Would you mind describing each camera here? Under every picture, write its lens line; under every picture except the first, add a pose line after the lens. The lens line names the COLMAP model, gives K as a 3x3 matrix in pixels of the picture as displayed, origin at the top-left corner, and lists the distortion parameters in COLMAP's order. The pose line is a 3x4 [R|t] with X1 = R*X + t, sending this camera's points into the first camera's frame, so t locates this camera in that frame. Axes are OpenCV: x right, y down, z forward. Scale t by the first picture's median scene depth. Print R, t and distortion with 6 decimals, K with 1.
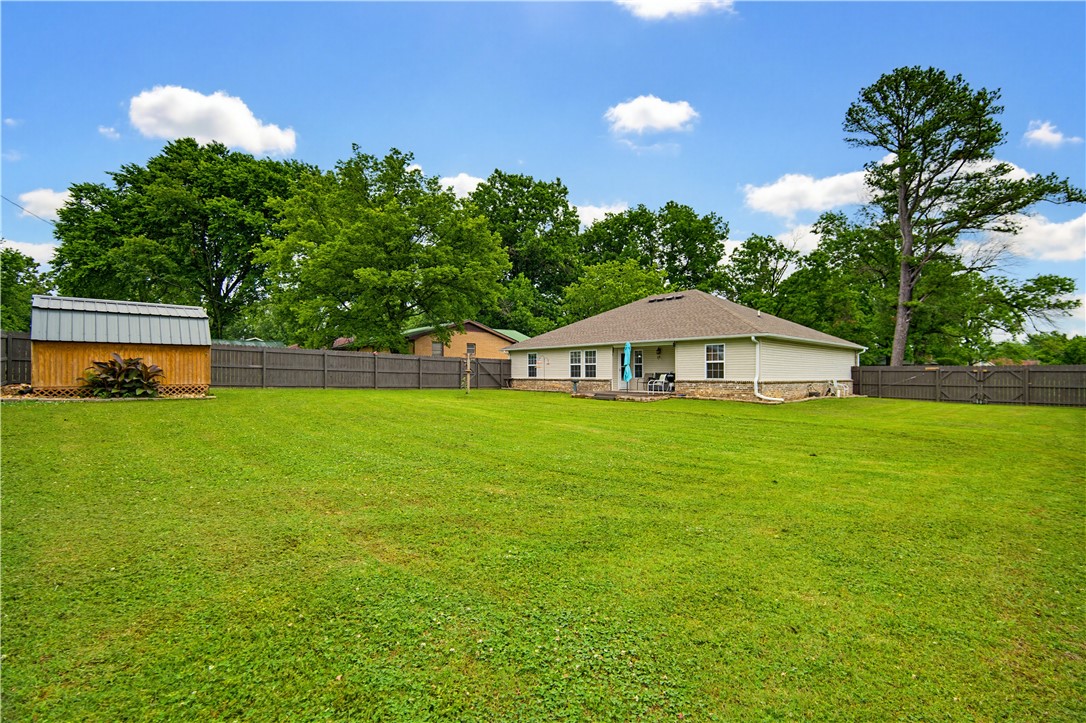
lens RADIAL K [[480.8, 0, 539.0], [0, 480.8, 364.2], [0, 0, 1]] dist [0.020901, -0.006488]
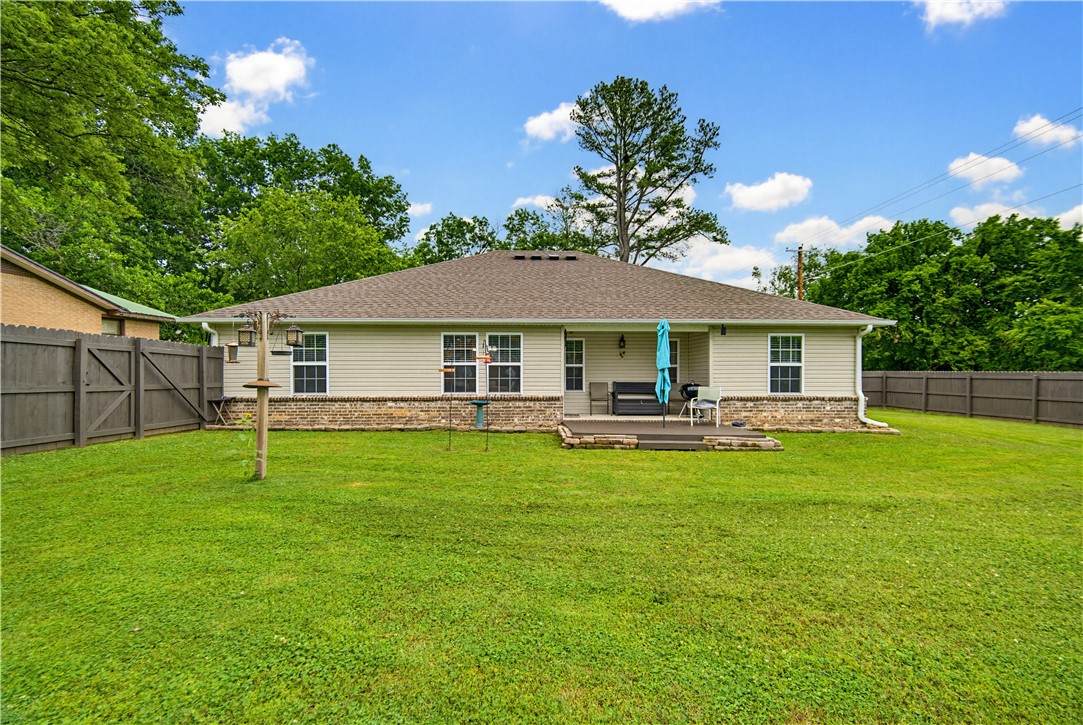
lens RADIAL K [[479.5, 0, 548.1], [0, 479.5, 372.8], [0, 0, 1]] dist [0.020901, -0.006488]
pose [[0.646662, 0.000880, 0.762776, -0.216421], [-0.016507, 0.999781, 0.012841, 0.001759], [-0.762598, -0.020895, 0.646535, 0.671743]]
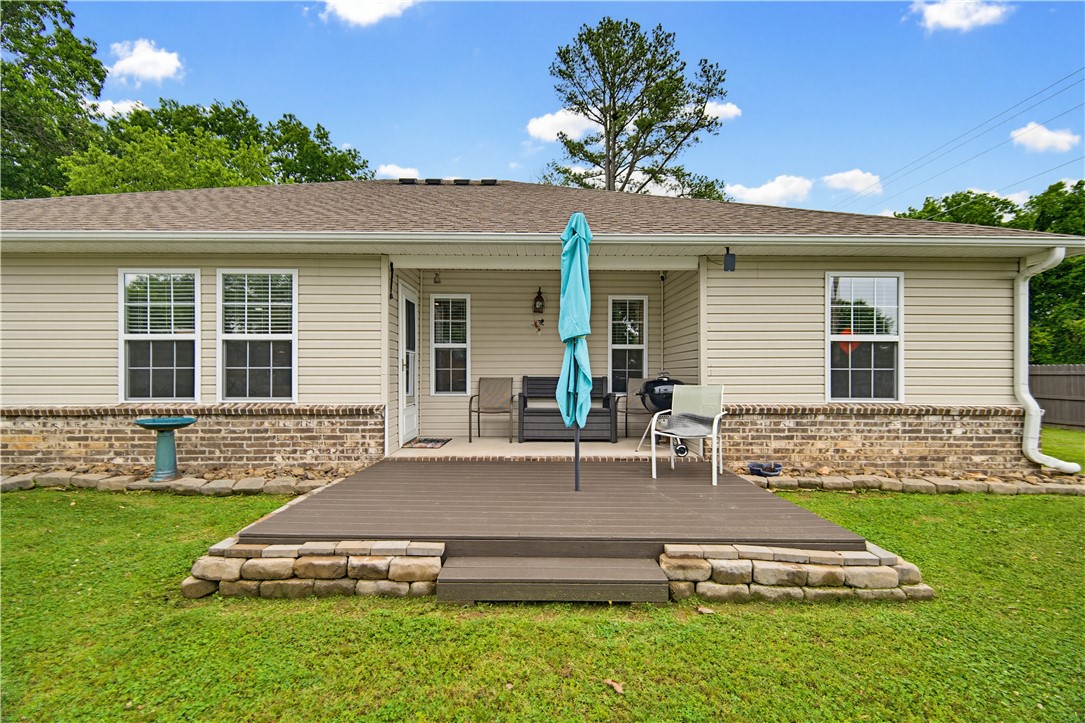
lens RADIAL K [[480.4, 0, 549.9], [0, 480.4, 362.8], [0, 0, 1]] dist [0.020901, -0.006488]
pose [[0.657964, 0.017368, 0.752849, 0.030421], [-0.016119, 0.999830, -0.008979, 0.011323], [-0.752877, -0.006227, 0.658132, 0.760939]]
